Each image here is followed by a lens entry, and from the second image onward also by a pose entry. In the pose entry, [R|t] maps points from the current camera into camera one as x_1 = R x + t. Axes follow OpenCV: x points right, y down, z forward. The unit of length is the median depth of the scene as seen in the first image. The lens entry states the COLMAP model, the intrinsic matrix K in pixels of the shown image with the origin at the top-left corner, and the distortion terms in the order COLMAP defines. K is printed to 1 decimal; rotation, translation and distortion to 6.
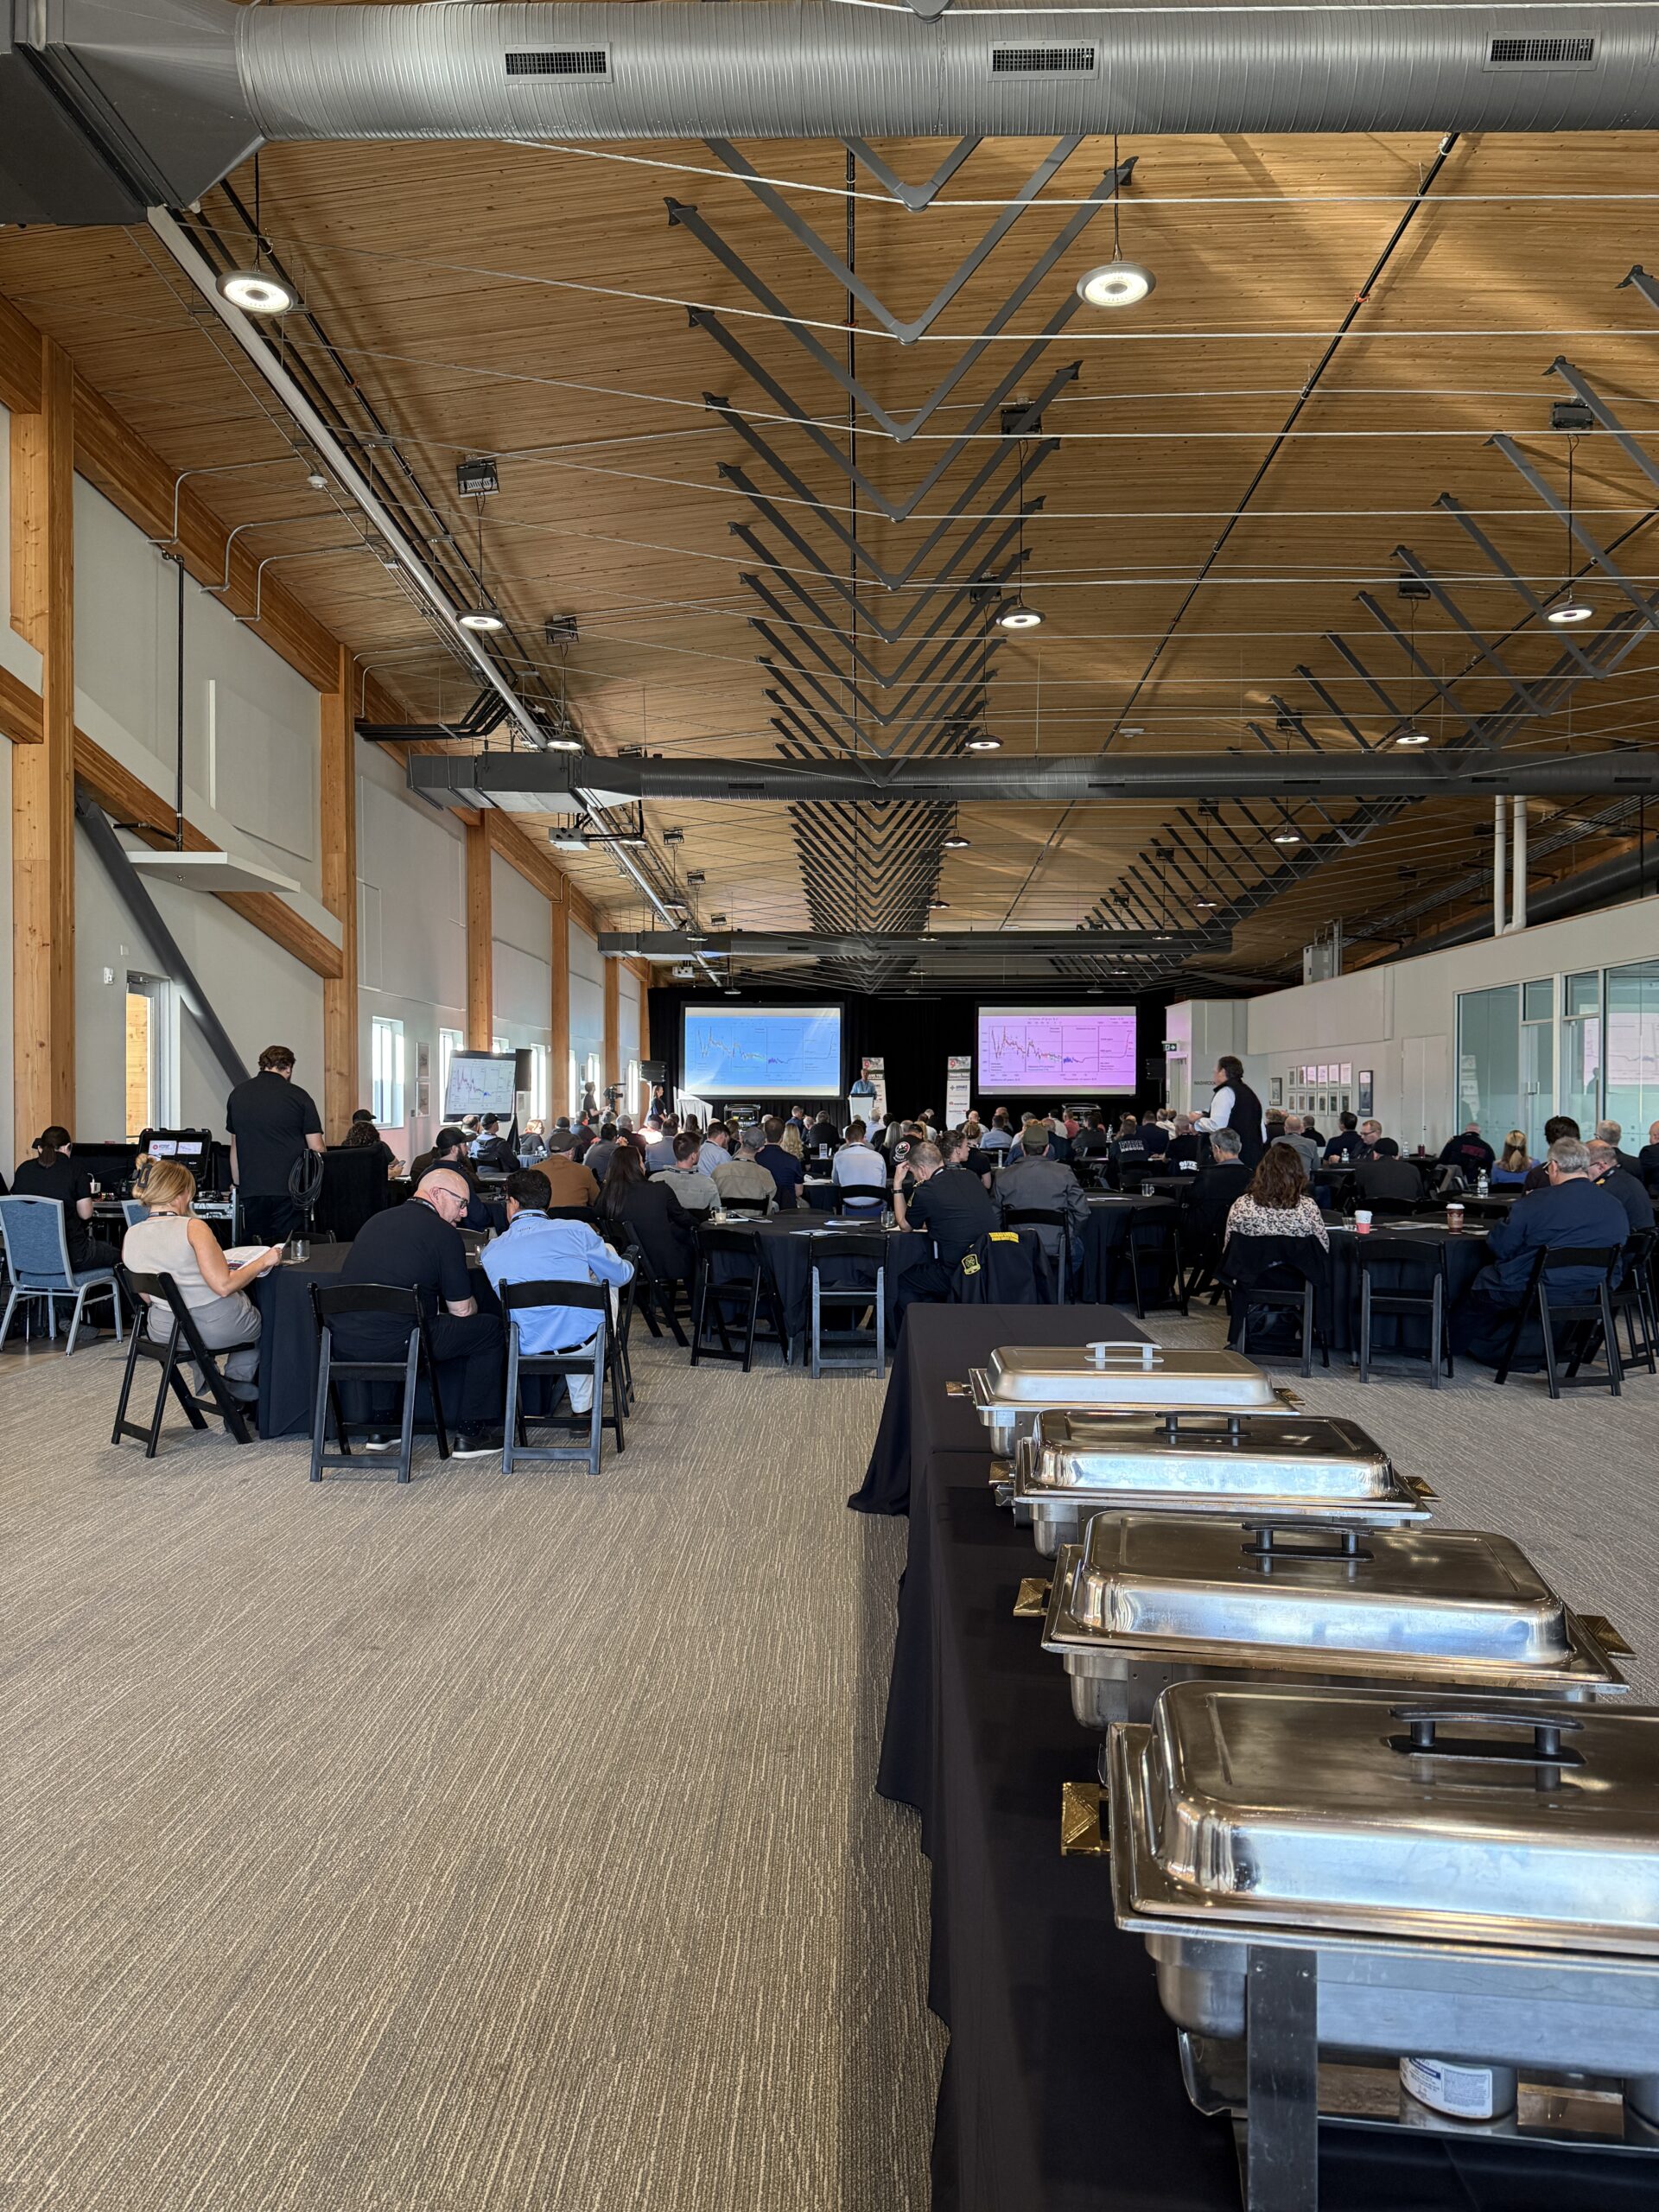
lens RADIAL K [[1566.2, 0, 835.5], [0, 1566.2, 1106.3], [0, 0, 1]] dist [0.060163, -0.042075]
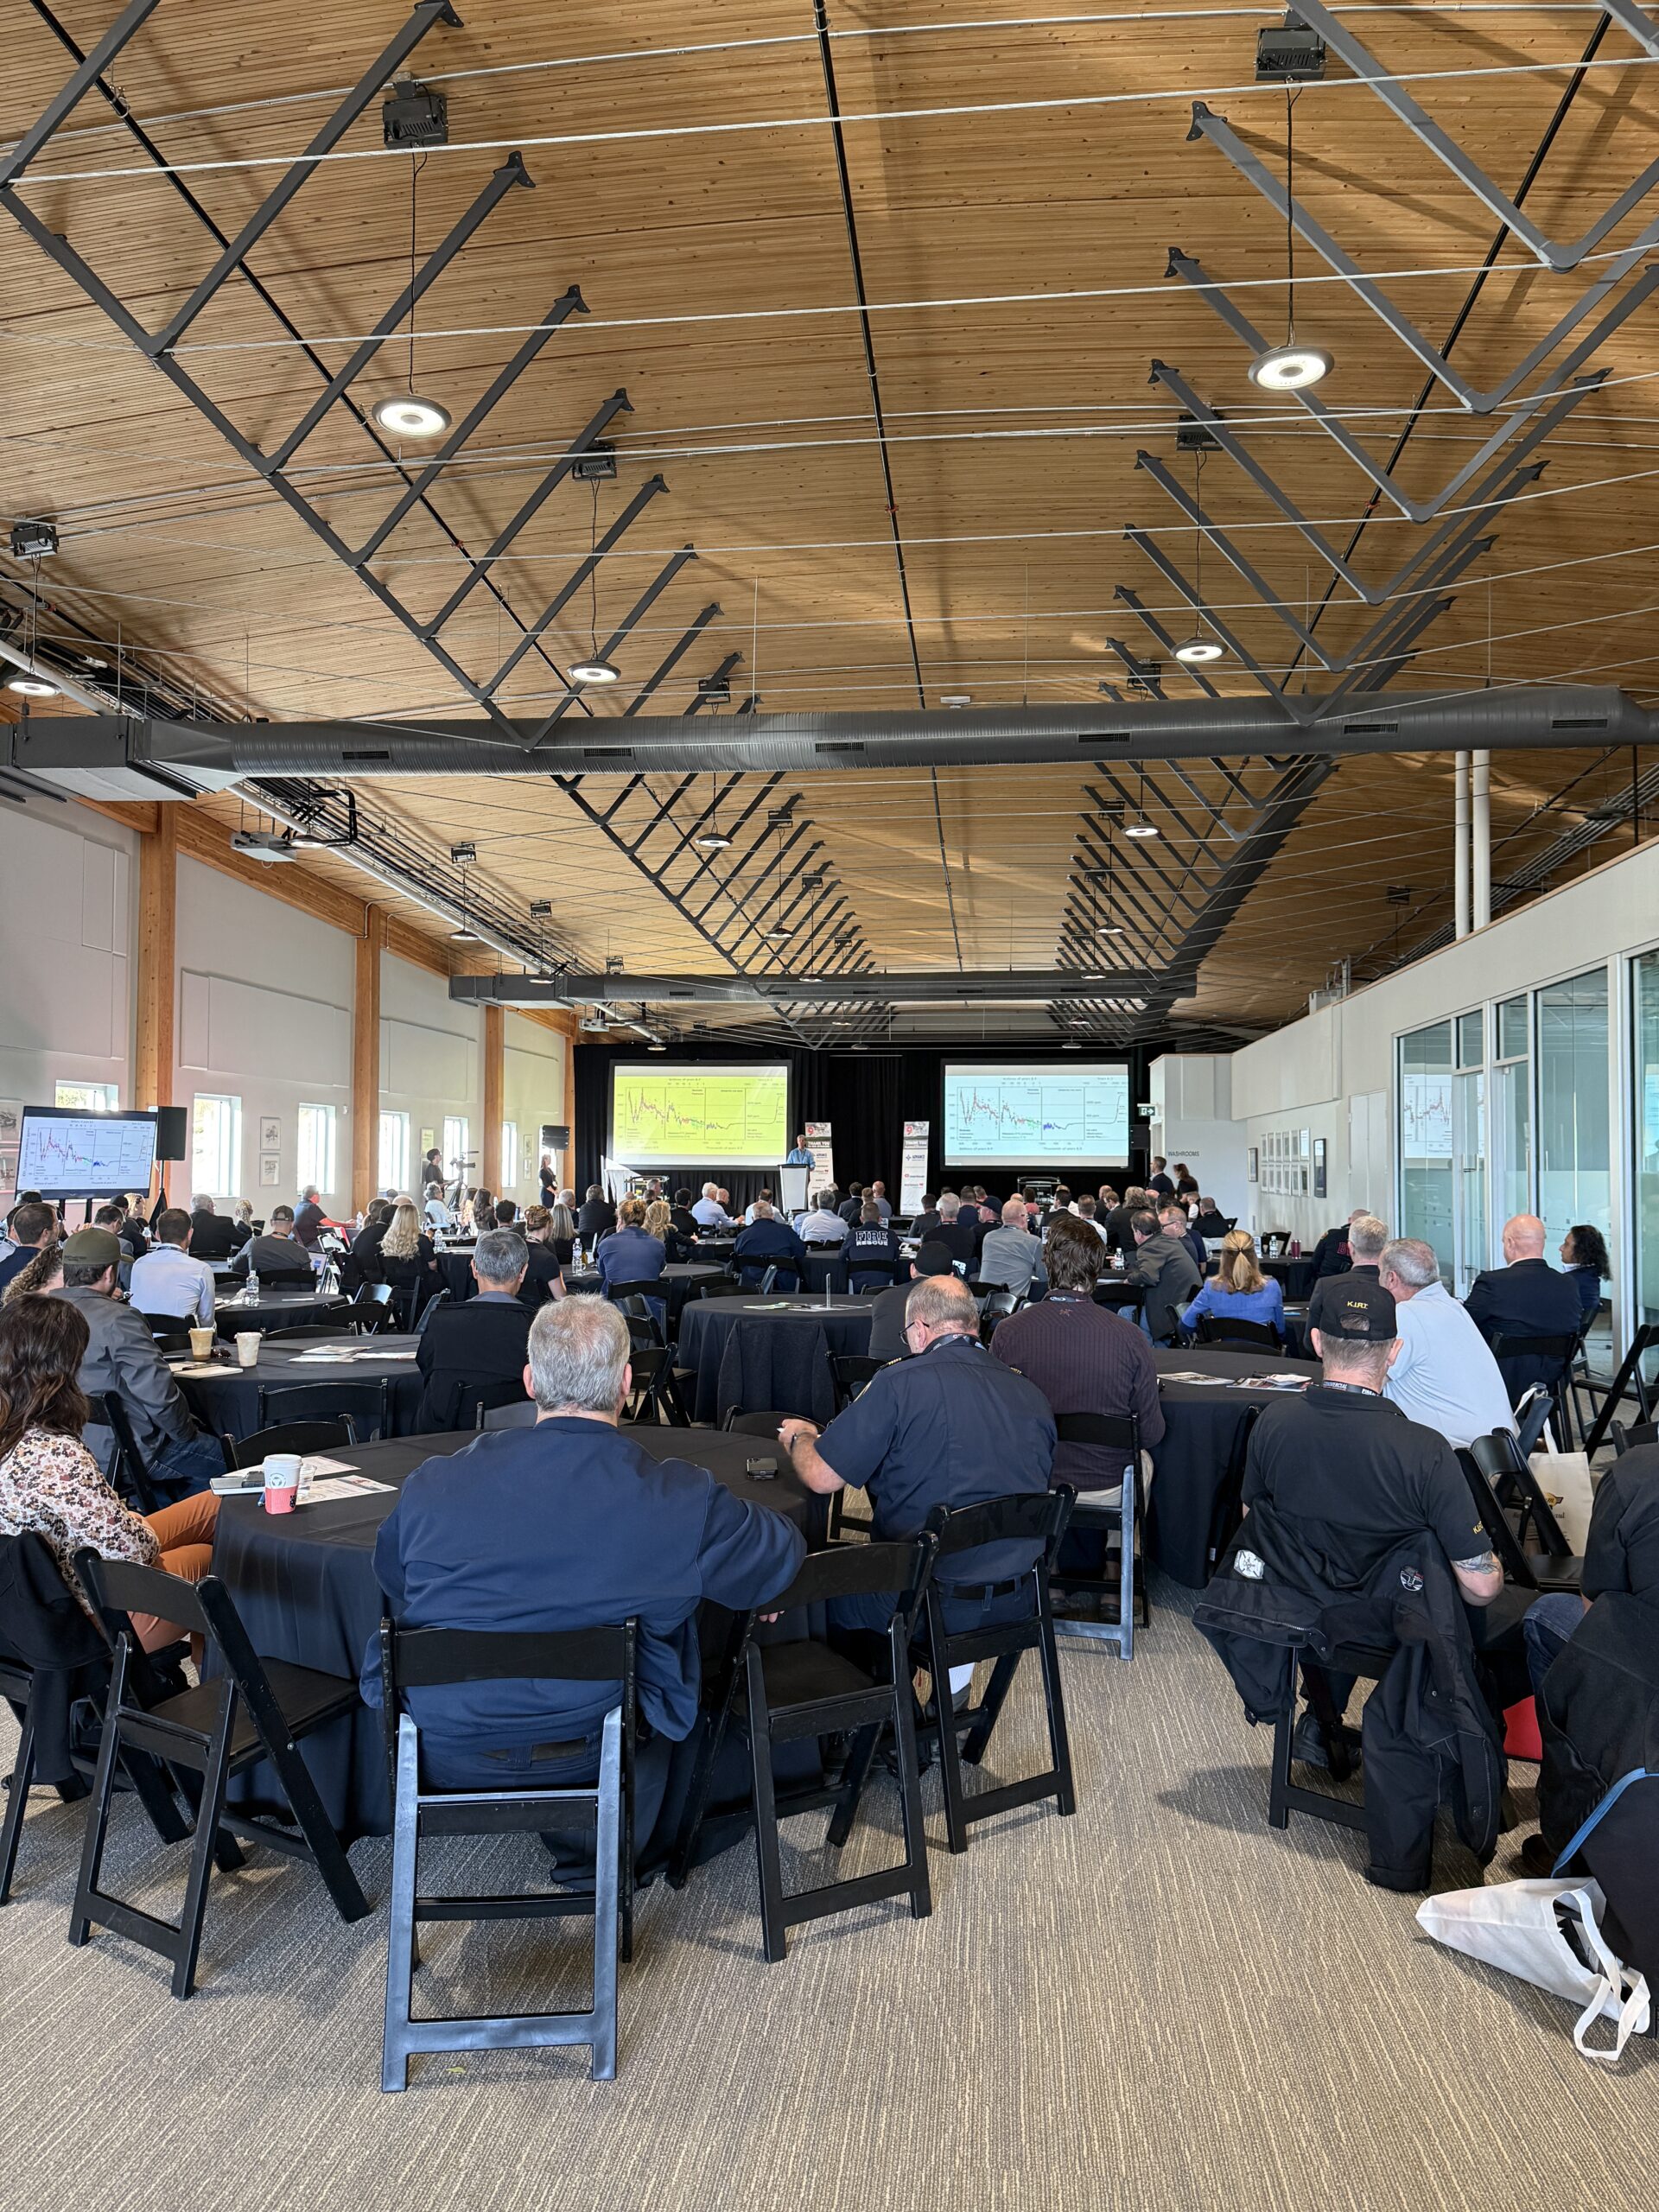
lens RADIAL K [[1566.2, 0, 820.2], [0, 1566.2, 1106.4], [0, 0, 1]] dist [0.060163, -0.042075]
pose [[0.994602, 0.001222, -0.103754, 0.116077], [-0.005797, 0.999024, -0.043796, -0.001966], [0.103599, 0.044161, 0.993638, 0.132690]]
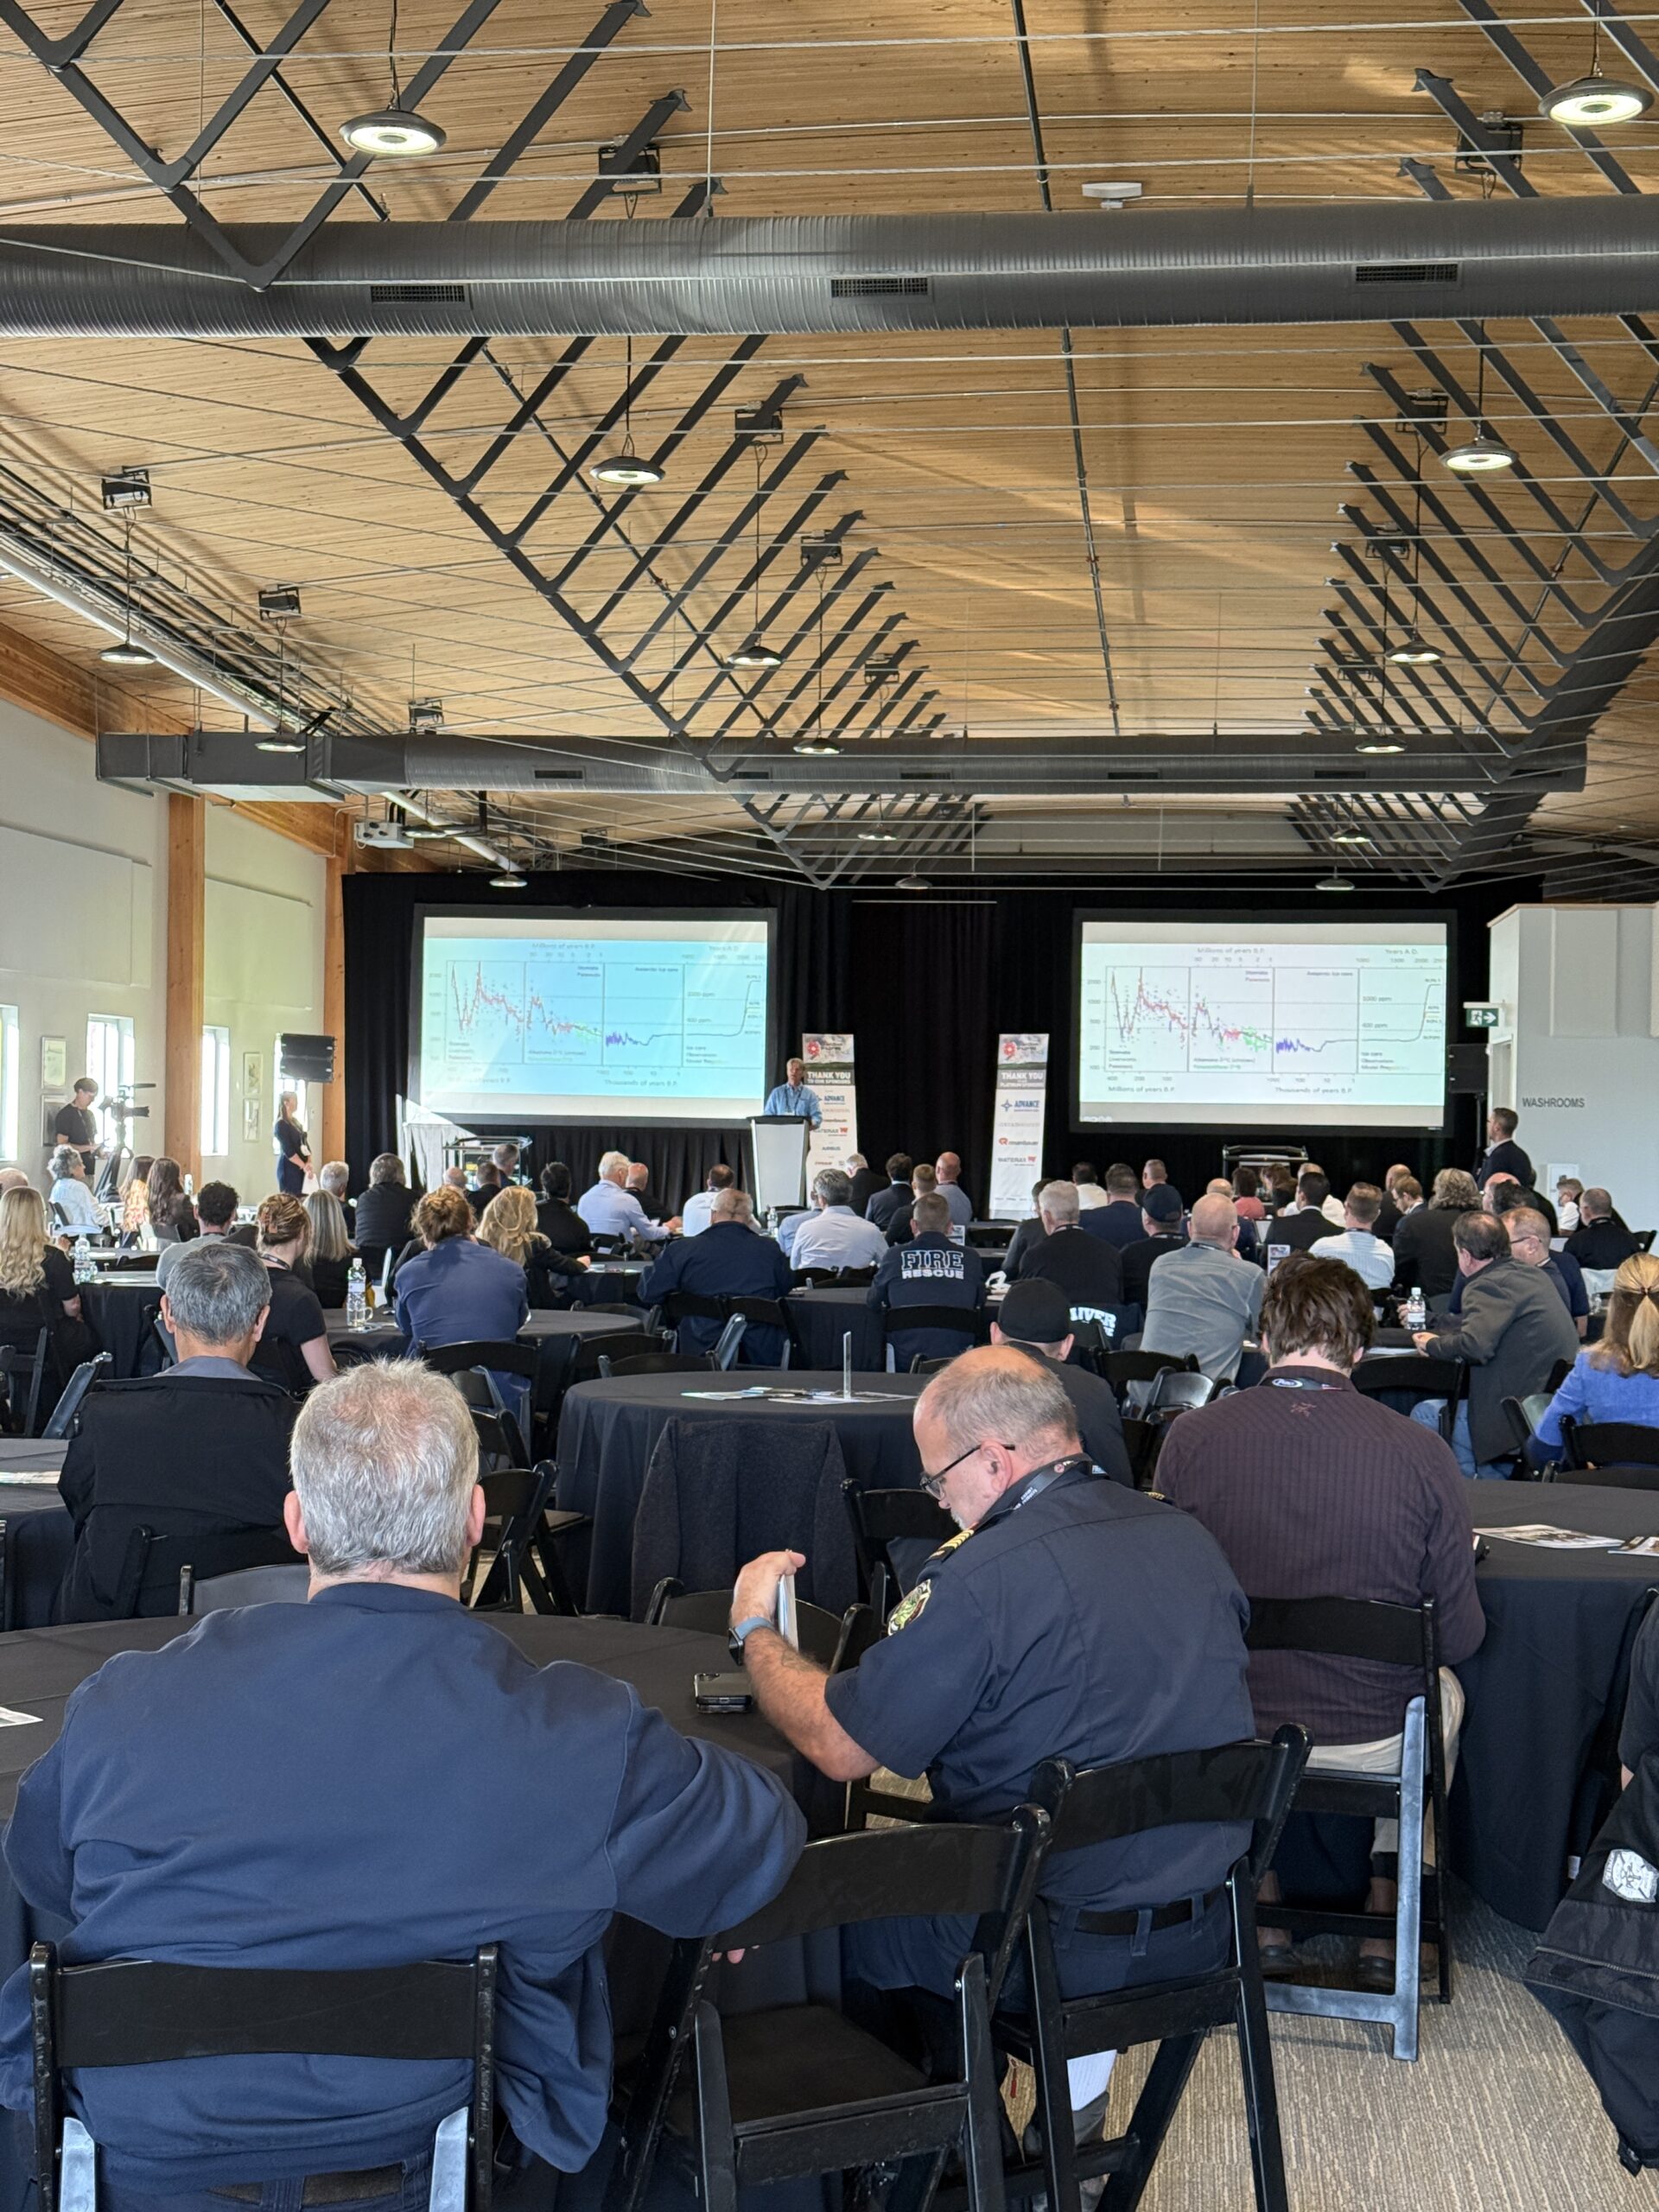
lens RADIAL K [[3132.0, 0, 828.6], [0, 3132.0, 1113.7], [0, 0, 1]] dist [0.060225, 0.000000]
pose [[0.994430, 0.014789, -0.104359, 0.116417], [-0.015671, 0.999848, -0.007639, -0.002132], [0.104230, 0.009232, 0.994510, 0.127575]]
